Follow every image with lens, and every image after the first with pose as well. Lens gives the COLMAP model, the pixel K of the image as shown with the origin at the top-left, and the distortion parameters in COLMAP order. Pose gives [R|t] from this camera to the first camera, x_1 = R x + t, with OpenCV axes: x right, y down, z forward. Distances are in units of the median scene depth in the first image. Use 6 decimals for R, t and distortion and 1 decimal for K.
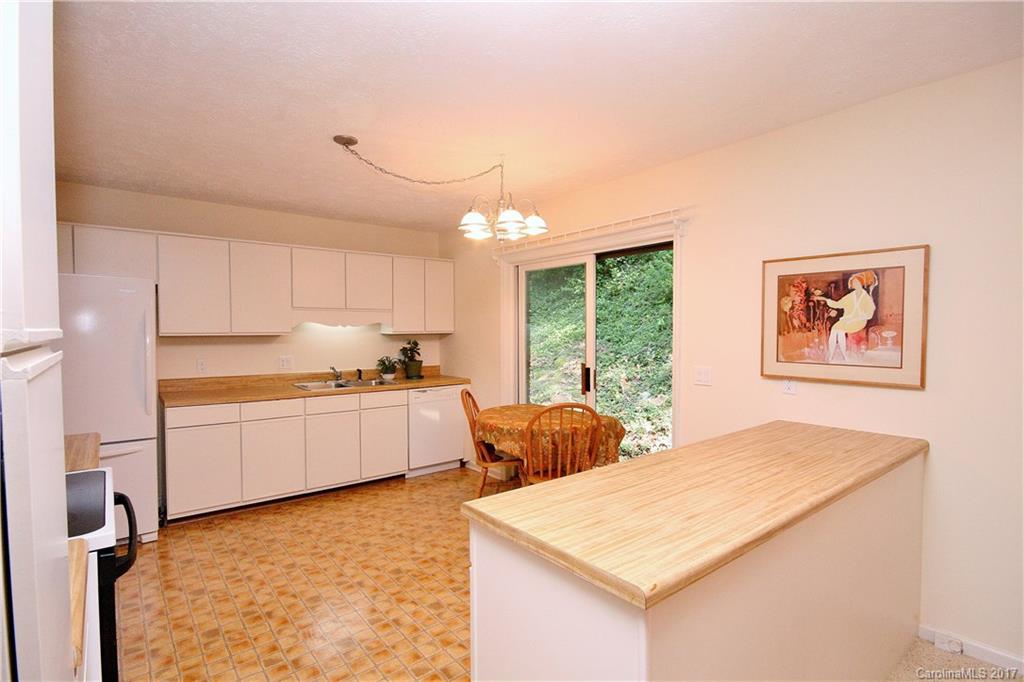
lens RADIAL K [[514.8, 0, 512.0], [0, 514.8, 341.0], [0, 0, 1]] dist [0.000541, -0.000024]
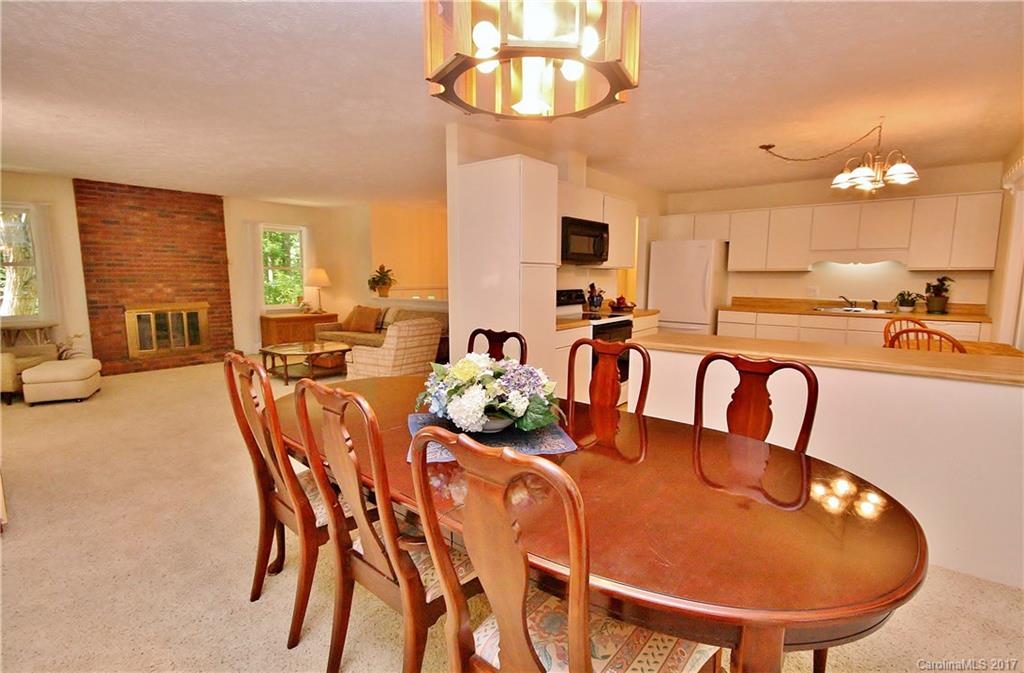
lens RADIAL K [[467.7, 0, 512.0], [0, 467.7, 336.5], [0, 0, 1]] dist [-0.003284, -0.007542]
pose [[0.200292, 0.130696, -0.970980, 0.772950], [-0.024197, 0.991420, 0.128456, 0.025419], [0.979437, -0.002234, 0.201736, -0.057060]]
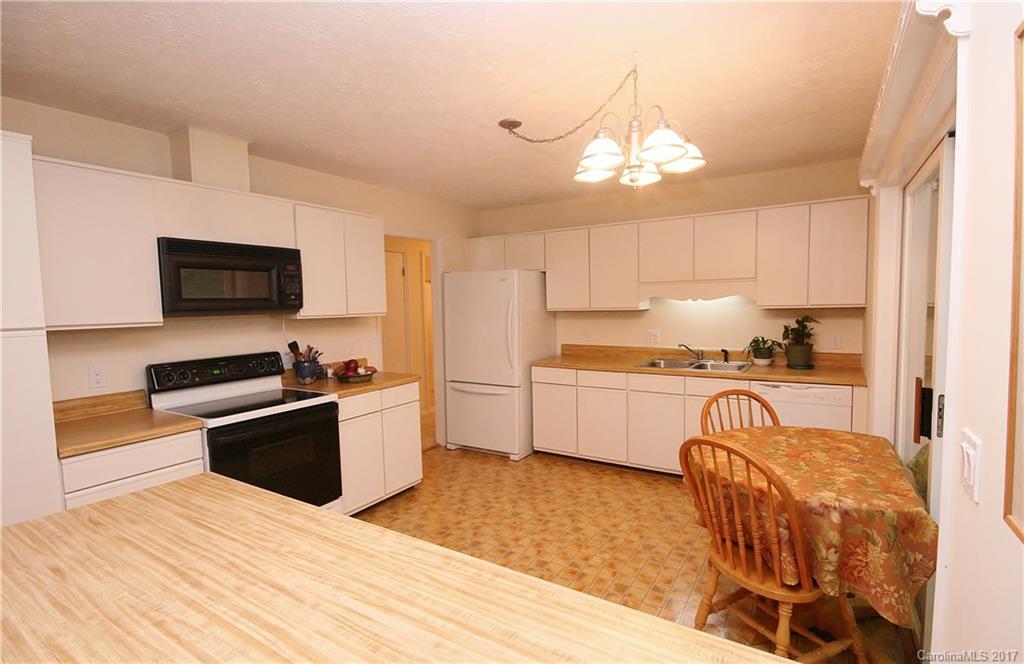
lens RADIAL K [[483.2, 0, 512.0], [0, 483.2, 332.0], [0, 0, 1]] dist [-0.002706, -0.000385]
pose [[0.317966, 0.051791, -0.946687, 0.460356], [-0.000134, 0.998509, 0.054581, -0.024022], [0.948102, -0.017228, 0.317499, 0.528678]]
